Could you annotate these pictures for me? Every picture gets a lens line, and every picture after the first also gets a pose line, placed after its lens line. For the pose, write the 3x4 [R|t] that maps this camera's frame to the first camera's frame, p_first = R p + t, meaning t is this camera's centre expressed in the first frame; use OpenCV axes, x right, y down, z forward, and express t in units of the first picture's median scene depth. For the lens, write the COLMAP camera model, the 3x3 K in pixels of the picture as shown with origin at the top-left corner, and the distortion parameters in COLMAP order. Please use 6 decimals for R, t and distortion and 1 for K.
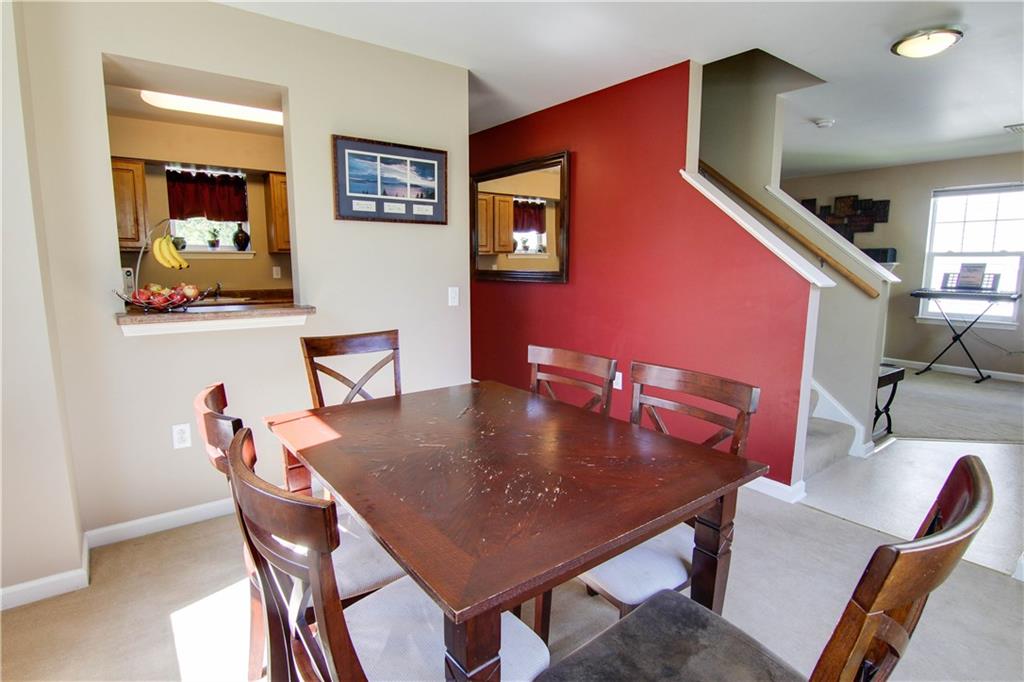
lens RADIAL K [[517.1, 0, 506.7], [0, 517.1, 339.9], [0, 0, 1]] dist [-0.008673, -0.009983]
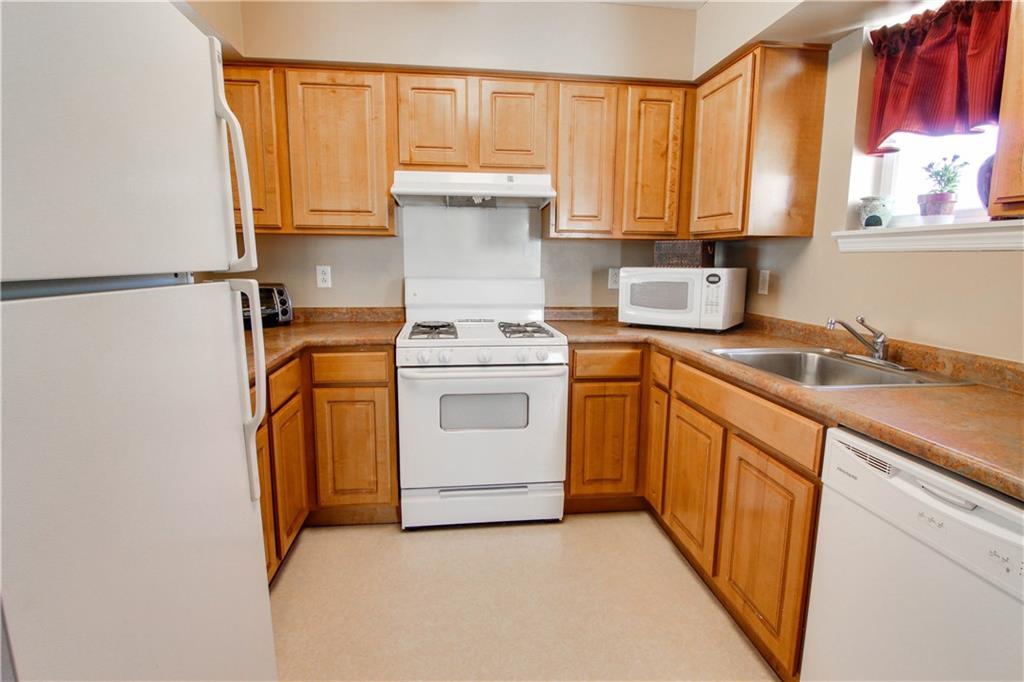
lens RADIAL K [[517.1, 0, 511.0], [0, 517.1, 340.1], [0, 0, 1]] dist [-0.008673, -0.009983]
pose [[-0.507797, 0.129771, -0.851646, -0.133025], [-0.130097, 0.965700, 0.224720, -0.141332], [0.851597, 0.224909, -0.473497, 0.948709]]
